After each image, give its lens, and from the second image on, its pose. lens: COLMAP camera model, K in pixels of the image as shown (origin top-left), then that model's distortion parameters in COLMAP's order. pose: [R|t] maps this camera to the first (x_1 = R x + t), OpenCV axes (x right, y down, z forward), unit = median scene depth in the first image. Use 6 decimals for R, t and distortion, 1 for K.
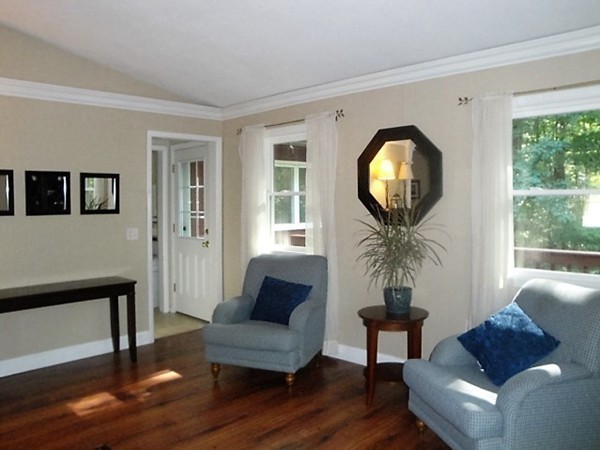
lens RADIAL K [[501.6, 0, 299.0], [0, 501.6, 223.8], [0, 0, 1]] dist [-0.144095, 0.117893]
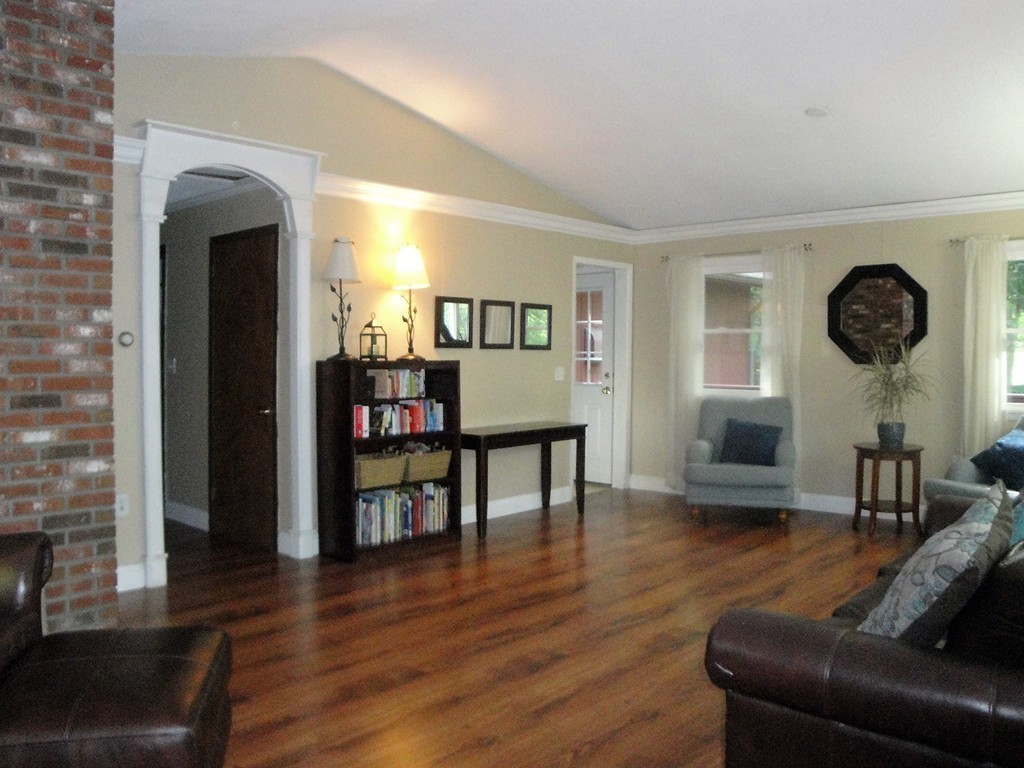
lens RADIAL K [[856.1, 0, 508.0], [0, 856.1, 383.3], [0, 0, 1]] dist [-0.144095, 0.117893]
pose [[0.999474, 0.010465, 0.030710, -0.500471], [-0.010175, 0.999902, -0.009567, 0.055421], [-0.030808, 0.009250, 0.999483, -0.541413]]
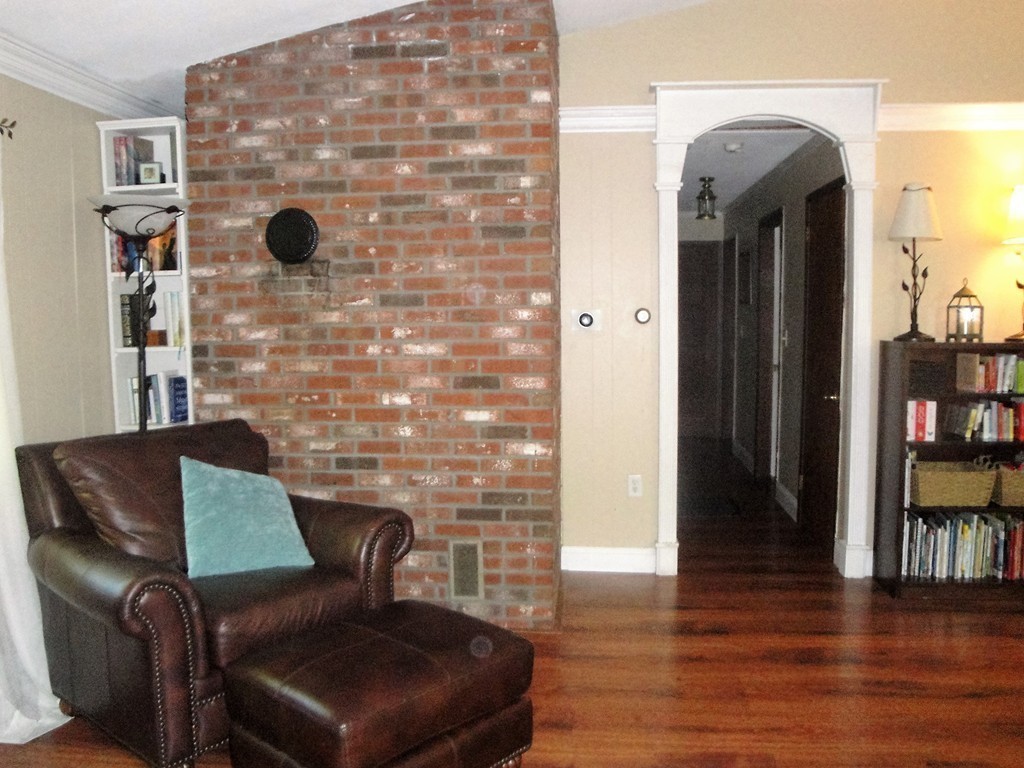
lens RADIAL K [[856.1, 0, 505.0], [0, 856.1, 380.0], [0, 0, 1]] dist [-0.144095, 0.117893]
pose [[0.616624, 0.068106, -0.784306, -0.249799], [-0.032846, 0.997609, 0.060805, 0.016648], [0.786572, -0.011733, 0.617386, -0.263461]]
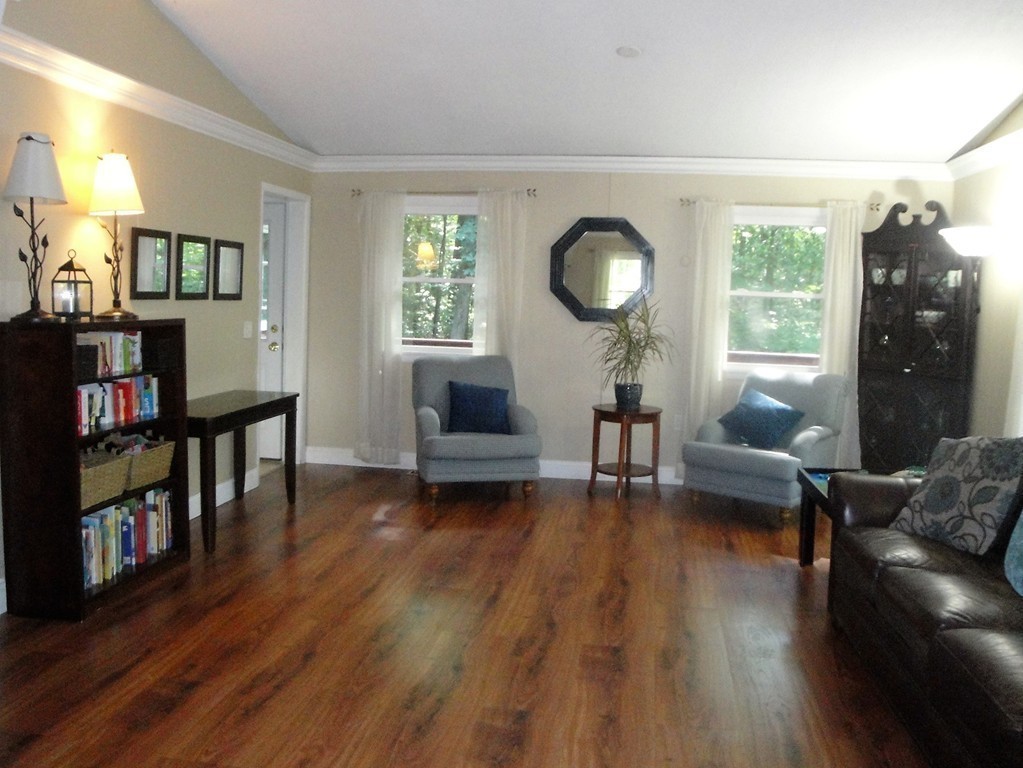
lens RADIAL K [[906.9, 0, 514.2], [0, 906.9, 384.4], [0, 0, 1]] dist [-0.109072, 0.026611]
pose [[0.814808, -0.024198, 0.579225, -0.810470], [-0.012413, 0.998171, 0.059161, 0.019282], [-0.579597, -0.055395, 0.813018, -0.268722]]
